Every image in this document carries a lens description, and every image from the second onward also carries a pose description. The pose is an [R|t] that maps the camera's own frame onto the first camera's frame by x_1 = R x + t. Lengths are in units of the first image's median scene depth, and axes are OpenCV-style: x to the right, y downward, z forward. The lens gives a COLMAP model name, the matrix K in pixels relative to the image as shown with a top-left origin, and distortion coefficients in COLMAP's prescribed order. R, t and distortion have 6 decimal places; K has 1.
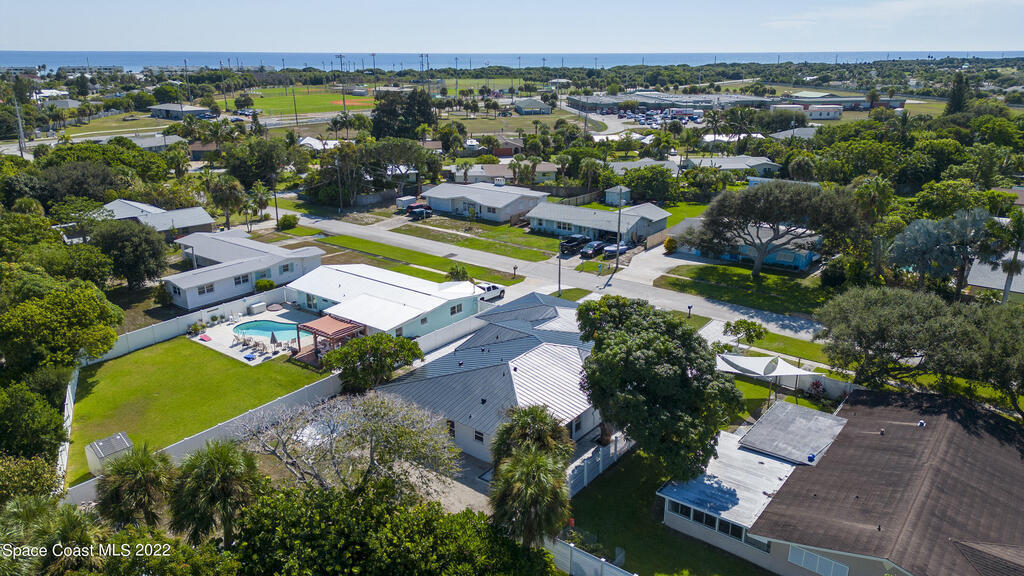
lens RADIAL K [[718.6, 0, 513.4], [0, 718.6, 282.7], [0, 0, 1]] dist [0.072424, -0.075282]
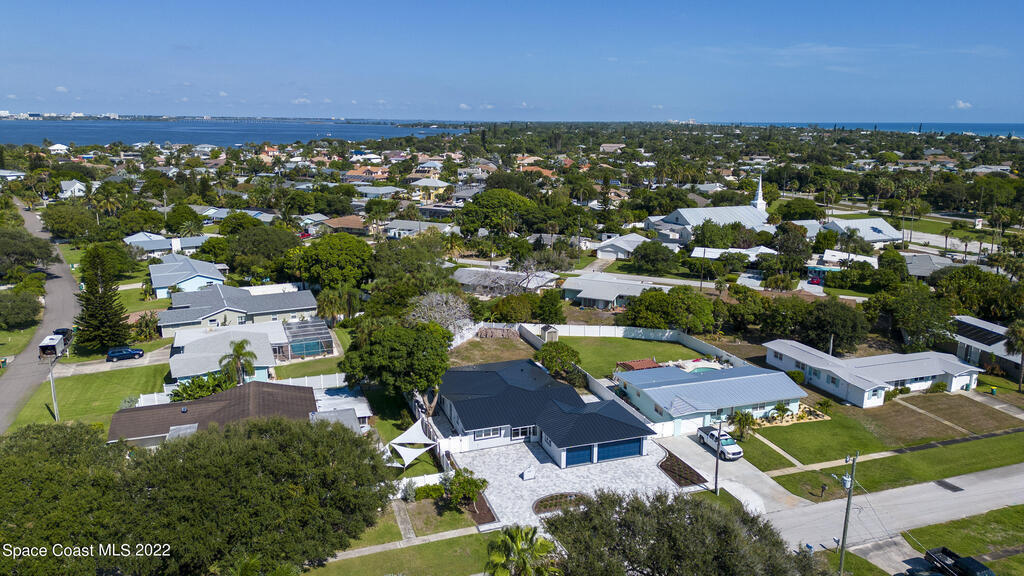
lens RADIAL K [[718.6, 0, 510.2], [0, 718.6, 277.4], [0, 0, 1]] dist [0.072424, -0.075282]
pose [[-0.546330, 0.174875, -0.819111, 0.700930], [-0.262217, 0.893088, 0.365562, -0.374479], [0.795466, 0.414502, -0.442066, 0.929326]]
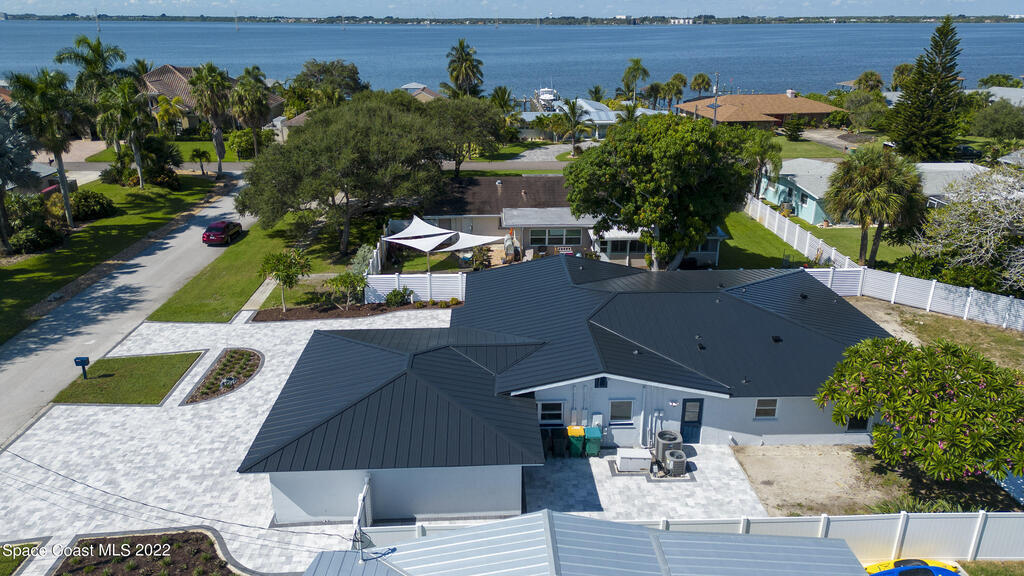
lens RADIAL K [[718.6, 0, 510.7], [0, 718.6, 272.9], [0, 0, 1]] dist [0.072424, -0.075282]
pose [[-0.642586, -0.252085, 0.723558, -0.187887], [0.233836, 0.834760, 0.498495, -0.138949], [-0.729660, 0.489520, -0.477458, 0.800136]]
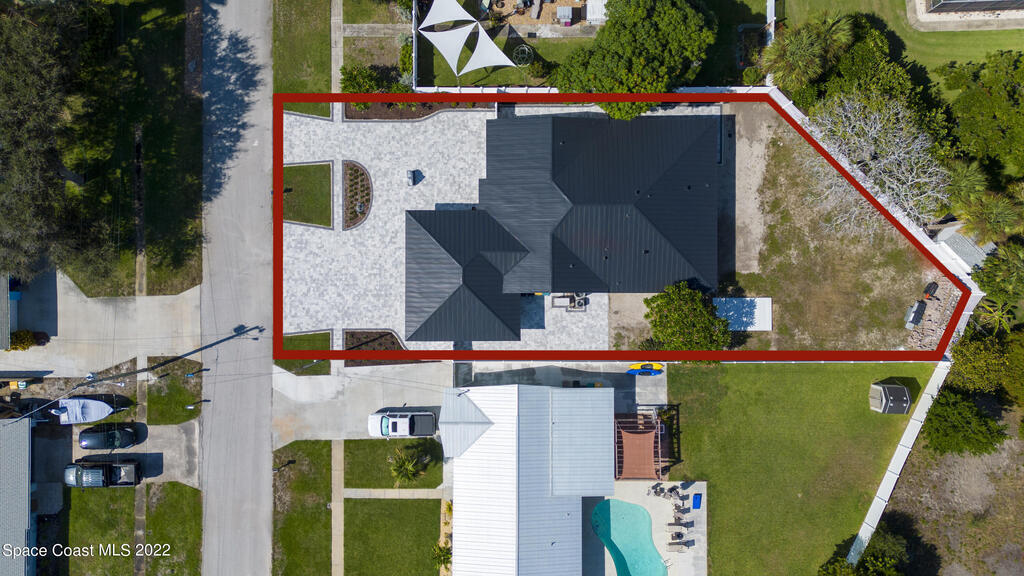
lens RADIAL K [[718.6, 0, 510.8], [0, 718.6, 283.1], [0, 0, 1]] dist [0.072424, -0.075282]
pose [[-0.610809, -0.791778, 0.000433, 0.005433], [0.240513, -0.185021, 0.952849, -0.546575], [-0.754364, 0.582113, 0.303445, 0.499191]]
